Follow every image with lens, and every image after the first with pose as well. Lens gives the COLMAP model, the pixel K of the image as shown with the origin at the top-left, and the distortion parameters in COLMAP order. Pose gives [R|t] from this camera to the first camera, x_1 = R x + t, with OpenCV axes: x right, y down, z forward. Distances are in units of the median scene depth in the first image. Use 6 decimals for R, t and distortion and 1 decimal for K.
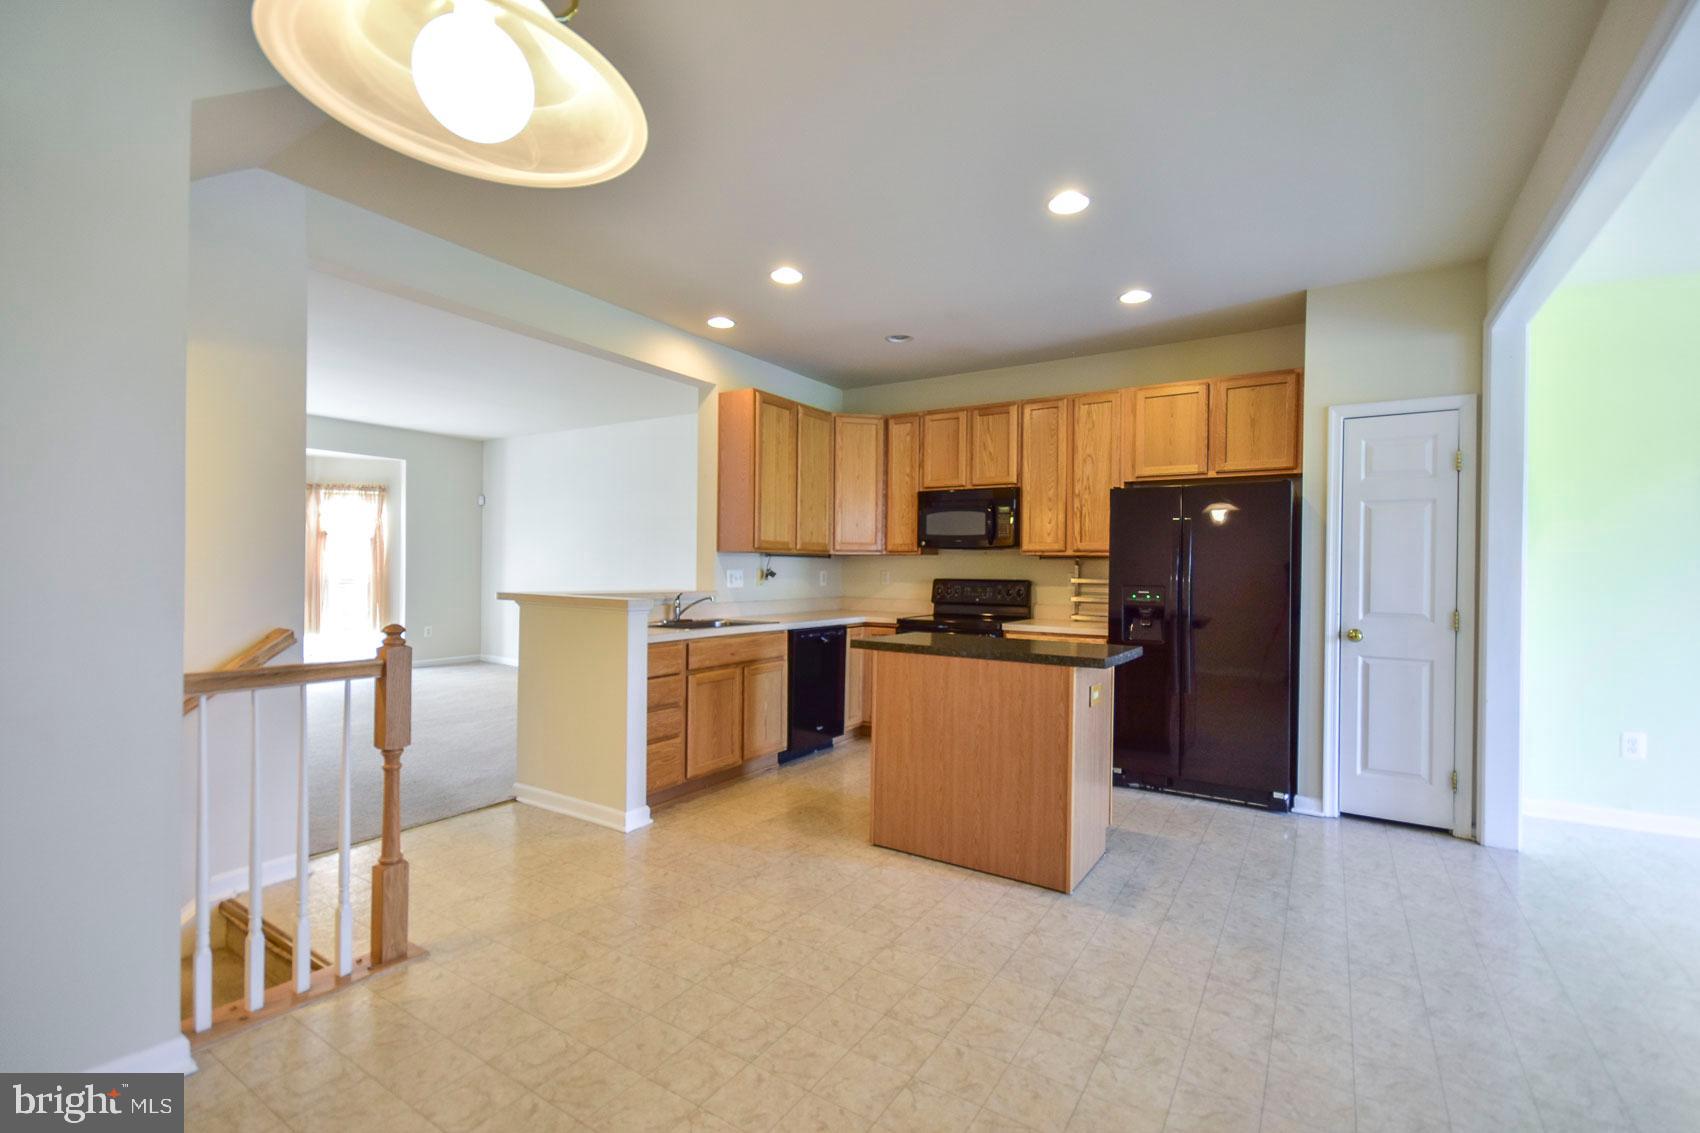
lens RADIAL K [[742.0, 0, 851.7], [0, 742.0, 569.9], [0, 0, 1]] dist [0.018952, -0.011316]
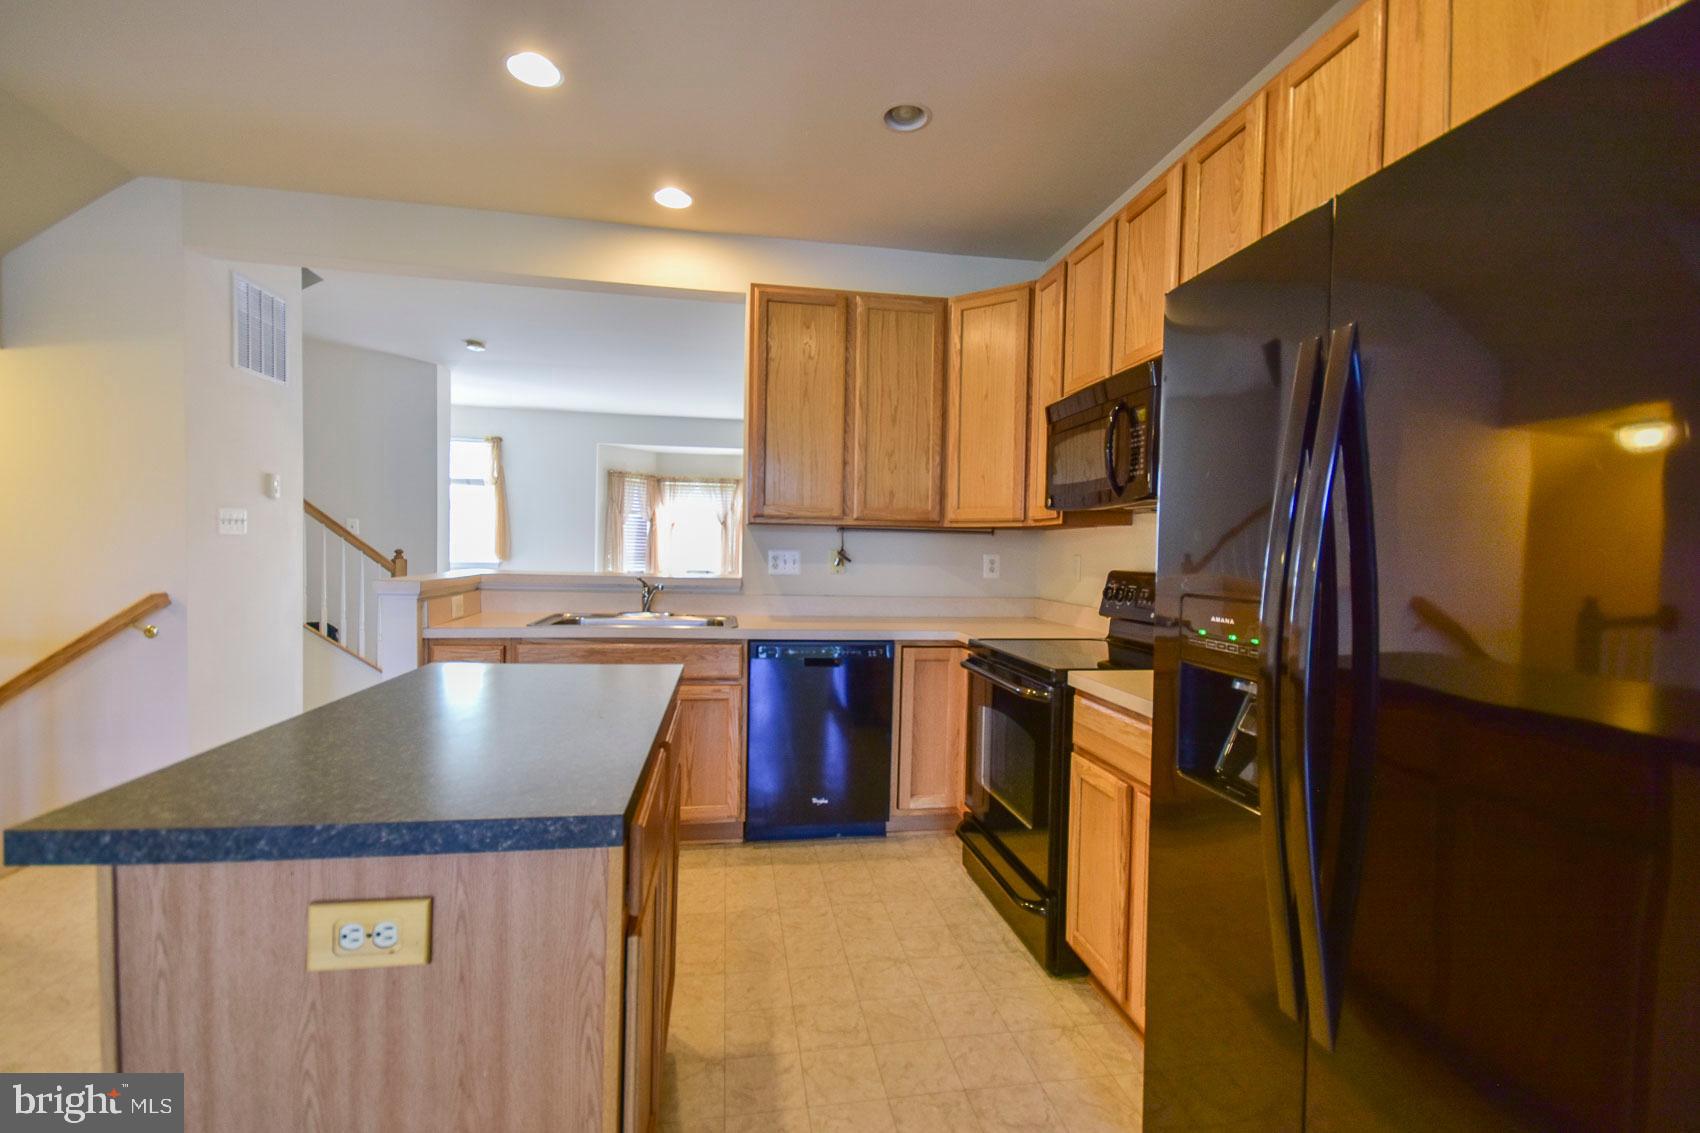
lens RADIAL K [[742.0, 0, 851.7], [0, 742.0, 569.9], [0, 0, 1]] dist [0.018952, -0.011316]
pose [[0.674069, 0.022857, -0.738315, 0.416137], [-0.015609, 0.999739, 0.016700, 0.006233], [0.738504, 0.000267, 0.674249, 0.571842]]
